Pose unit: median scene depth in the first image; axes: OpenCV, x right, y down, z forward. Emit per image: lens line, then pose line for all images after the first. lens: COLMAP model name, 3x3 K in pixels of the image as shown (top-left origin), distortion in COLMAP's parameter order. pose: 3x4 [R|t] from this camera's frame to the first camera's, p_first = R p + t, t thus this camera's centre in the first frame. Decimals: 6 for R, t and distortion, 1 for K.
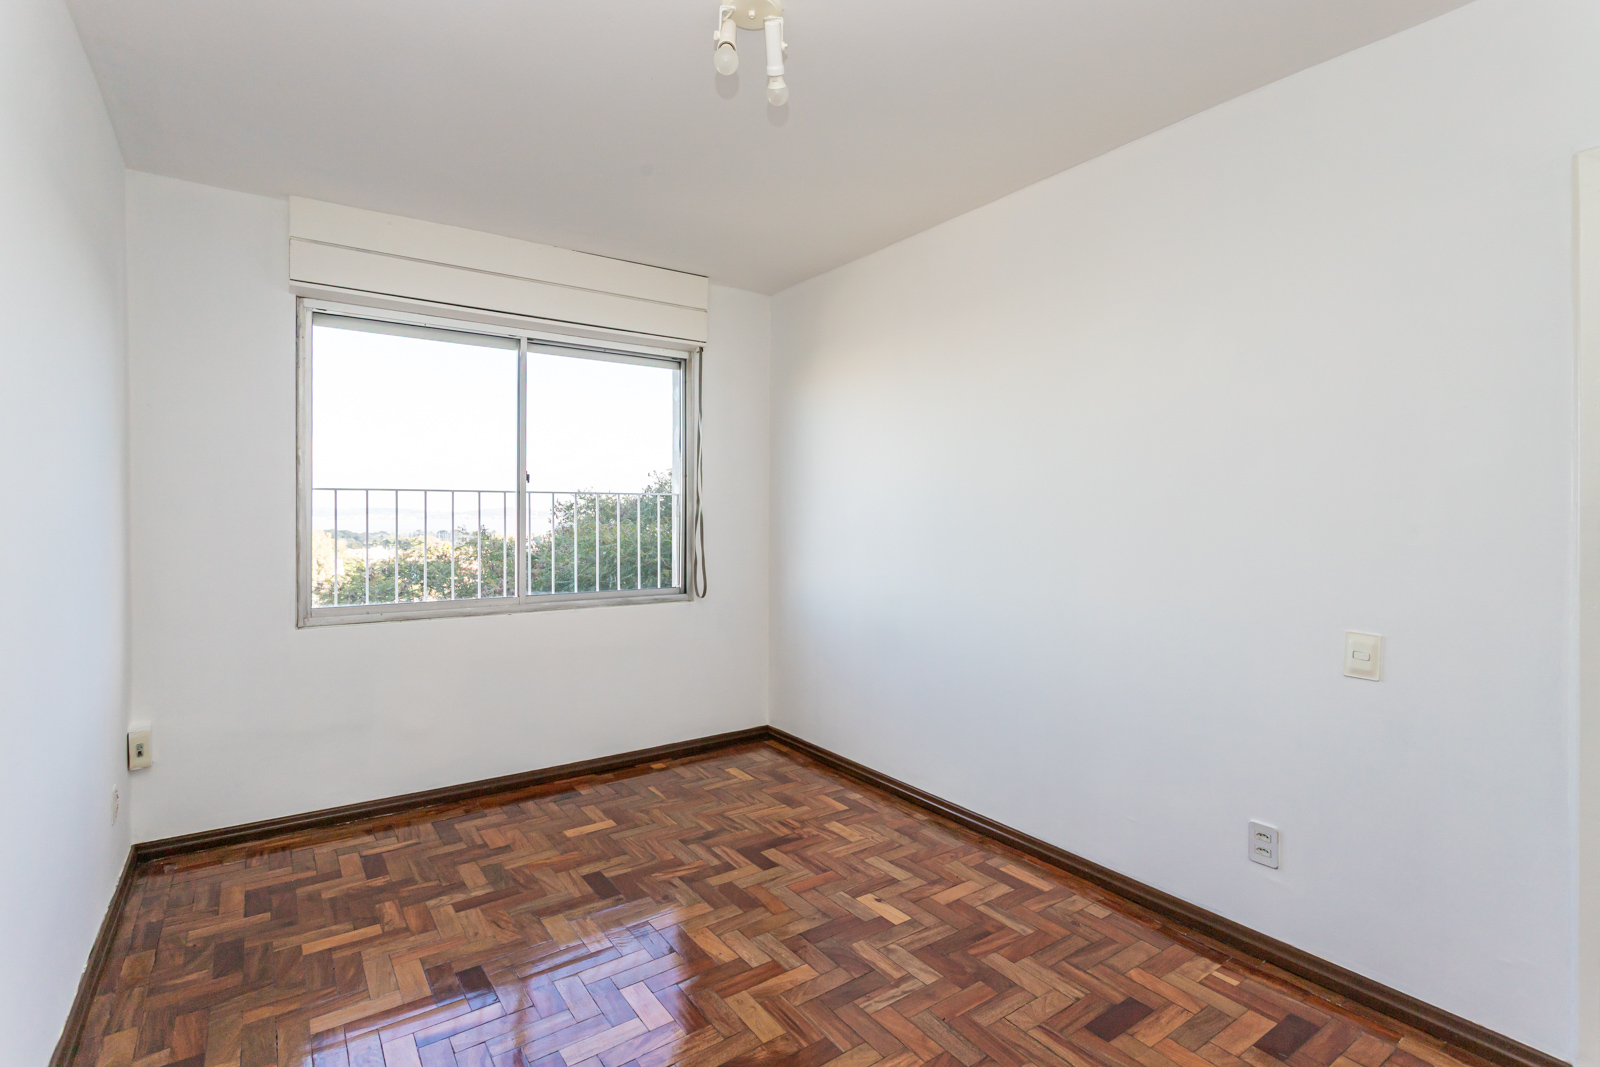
lens RADIAL K [[759.5, 0, 817.7], [0, 759.5, 514.9], [0, 0, 1]] dist [-0.001165, 0.002865]
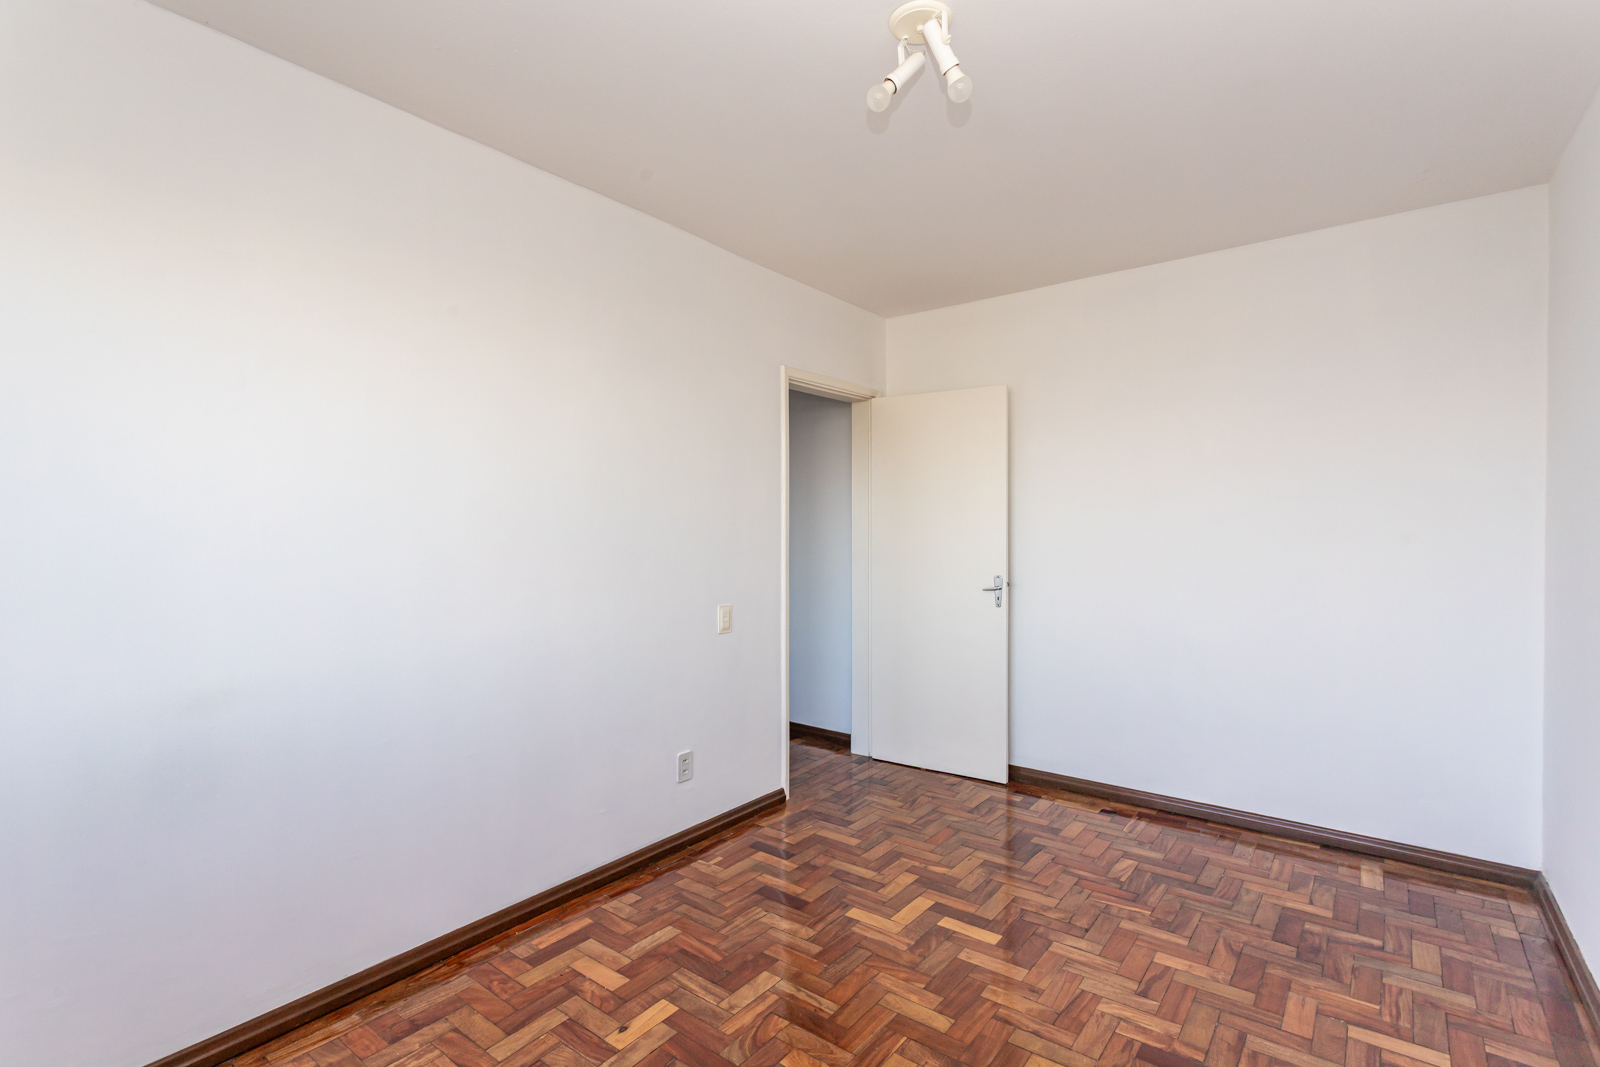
lens RADIAL K [[759.5, 0, 812.0], [0, 759.5, 542.7], [0, 0, 1]] dist [-0.001165, 0.002865]
pose [[-0.292940, -0.022183, 0.955873, -0.580766], [-0.000871, 0.999737, 0.022934, -0.004515], [-0.956130, 0.005886, -0.292882, 0.857061]]
